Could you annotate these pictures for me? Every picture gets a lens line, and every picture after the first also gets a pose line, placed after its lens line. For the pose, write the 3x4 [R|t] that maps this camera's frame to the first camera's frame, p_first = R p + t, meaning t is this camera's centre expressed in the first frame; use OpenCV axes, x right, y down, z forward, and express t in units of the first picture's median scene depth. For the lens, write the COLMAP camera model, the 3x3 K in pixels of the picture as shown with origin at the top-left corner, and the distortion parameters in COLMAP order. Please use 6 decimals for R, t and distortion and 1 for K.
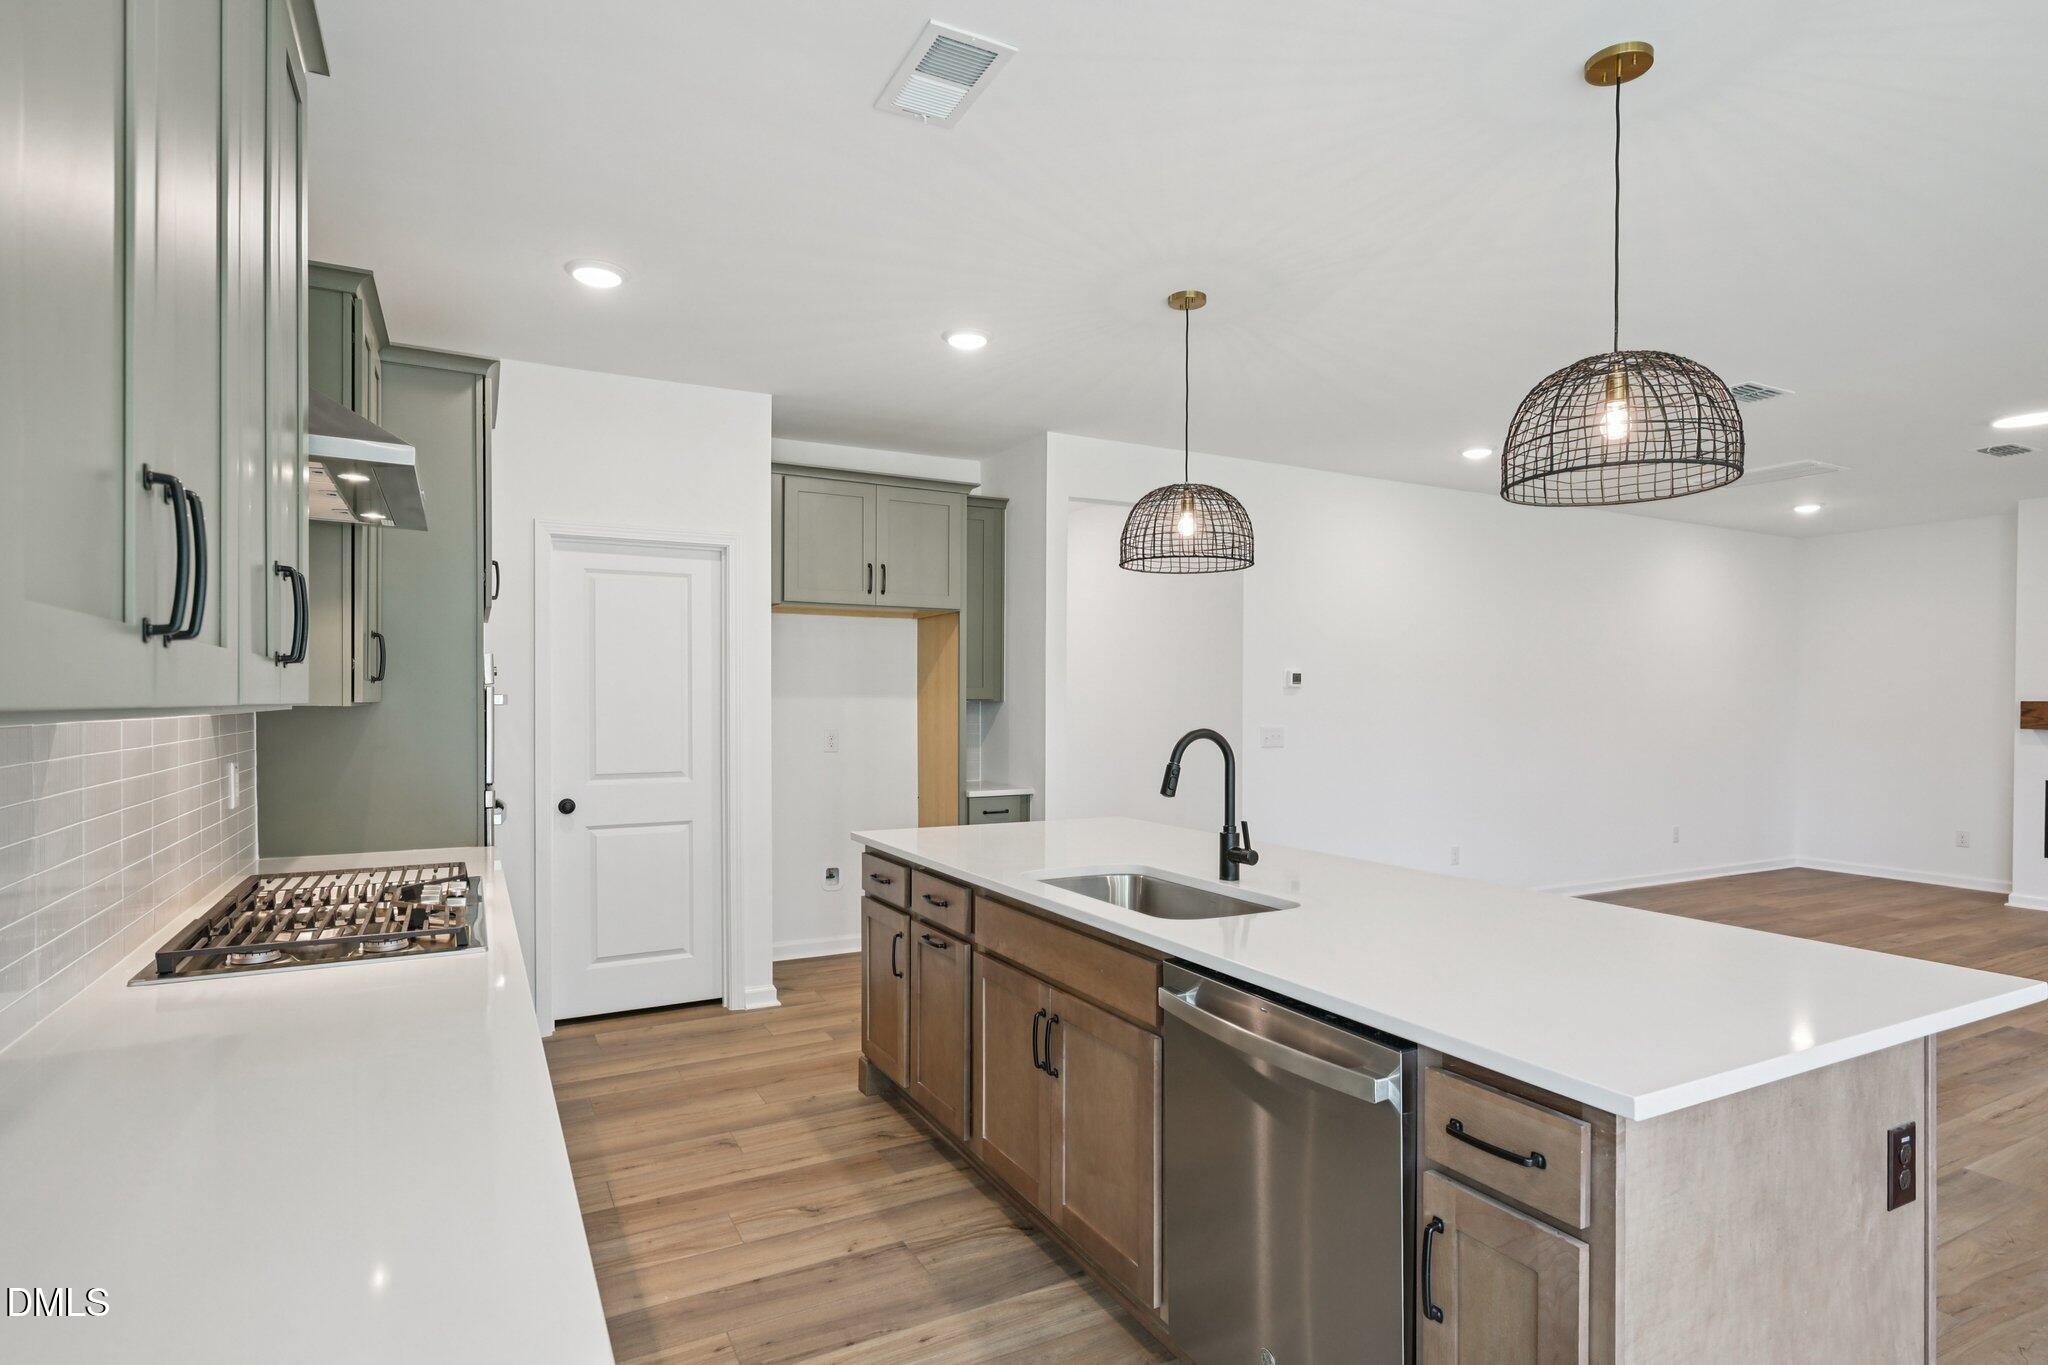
lens RADIAL K [[1055.2, 0, 1025.8], [0, 1055.2, 692.9], [0, 0, 1]] dist [0.003379, -0.005884]
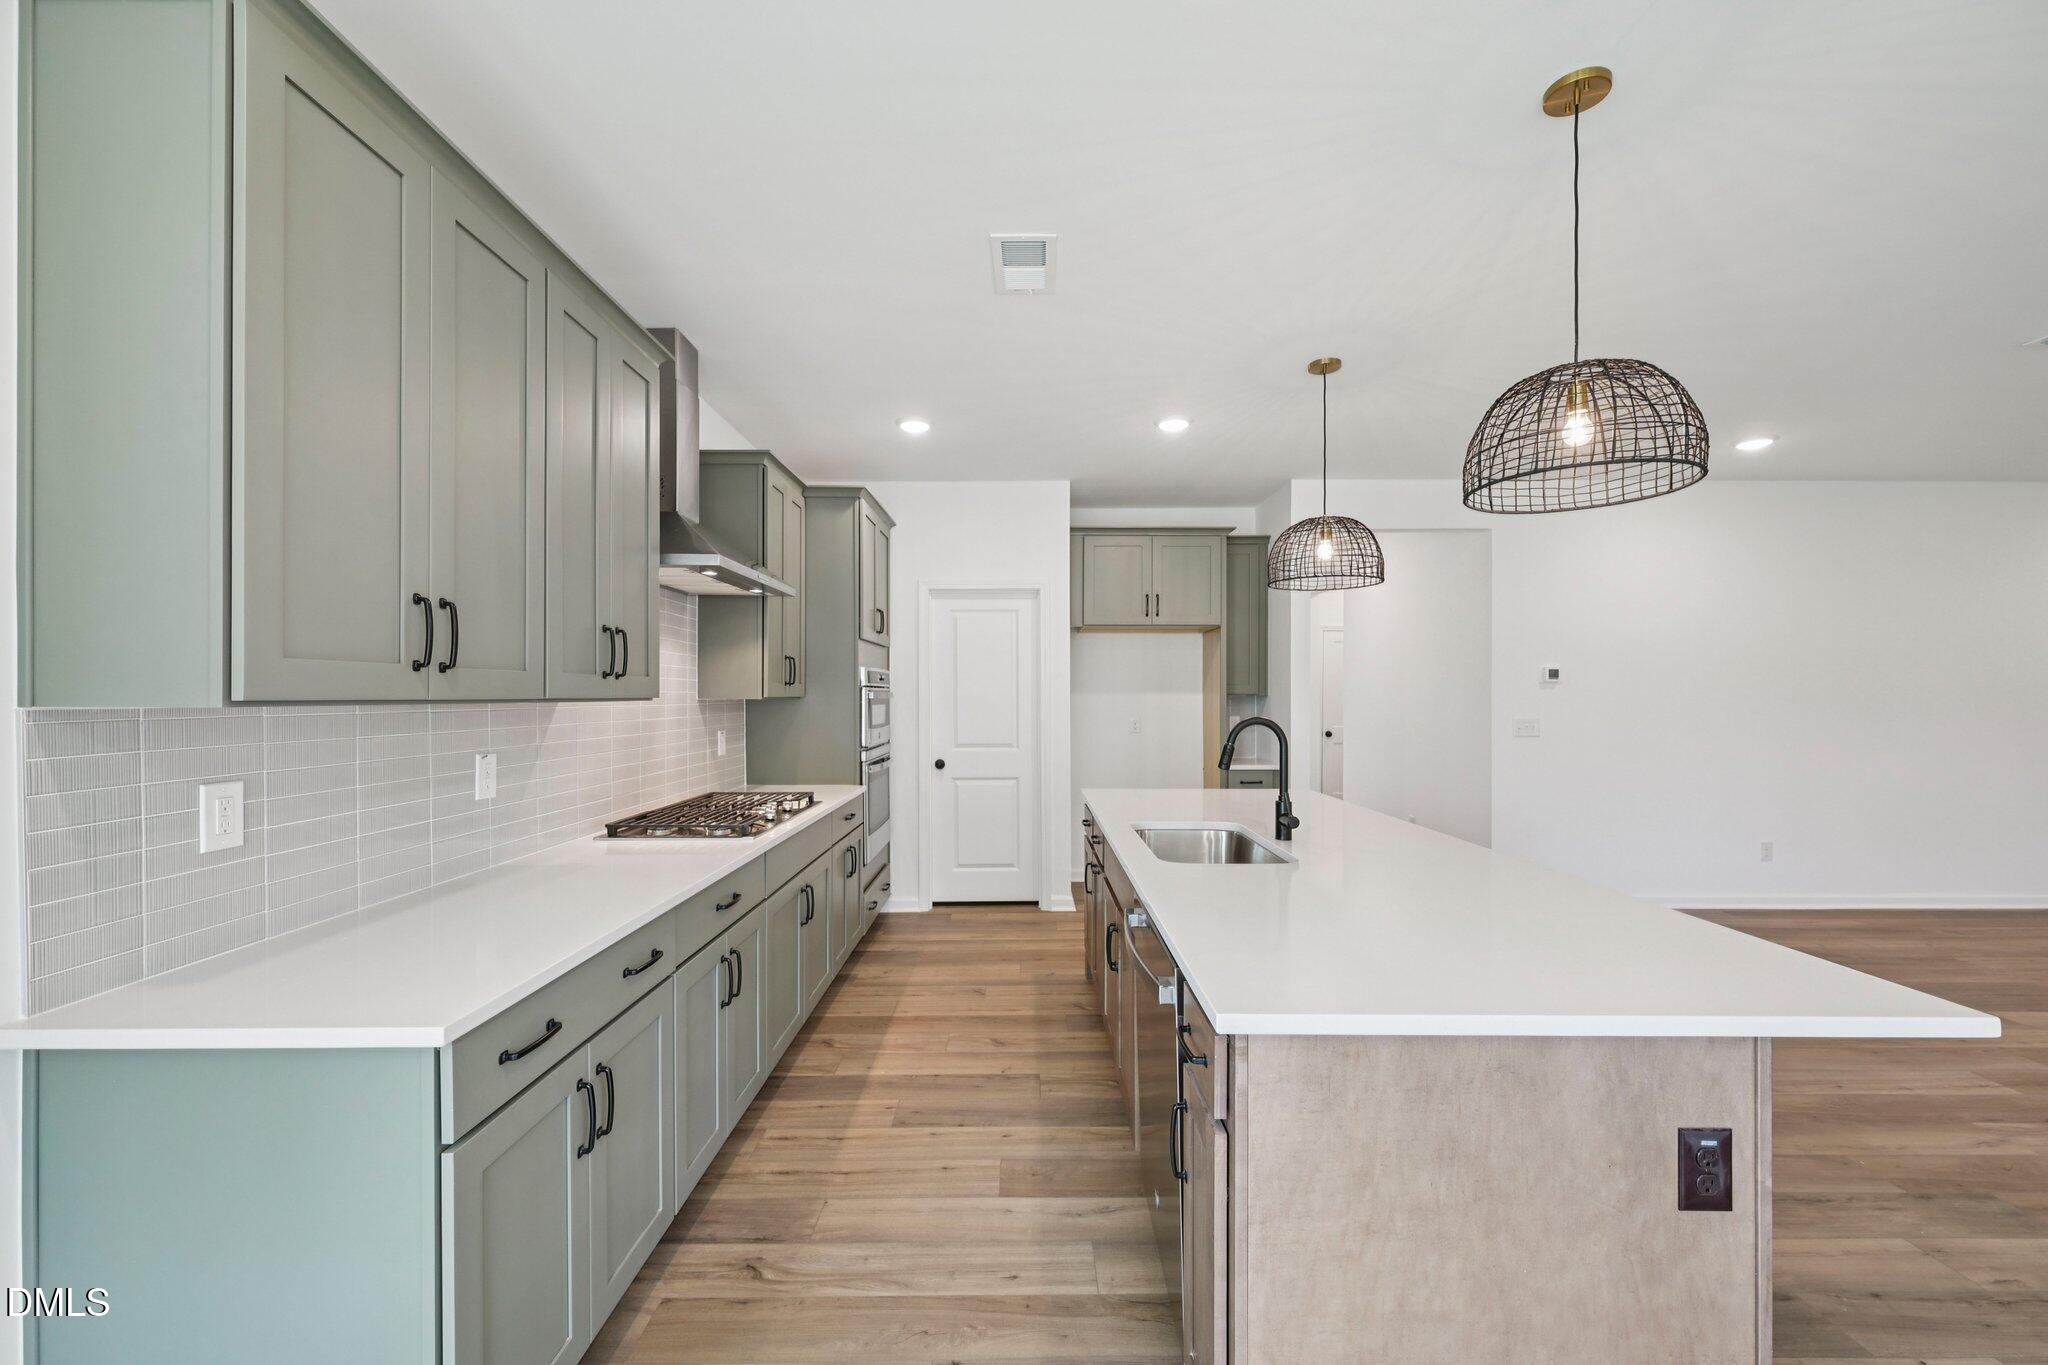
lens RADIAL K [[809.5, 0, 1032.3], [0, 809.5, 681.1], [0, 0, 1]] dist [0.000446, 0.000682]
pose [[0.882333, -0.010660, -0.470505, 0.352214], [0.005669, 0.999912, -0.012024, 0.001256], [0.470591, 0.007942, 0.882316, 0.023167]]
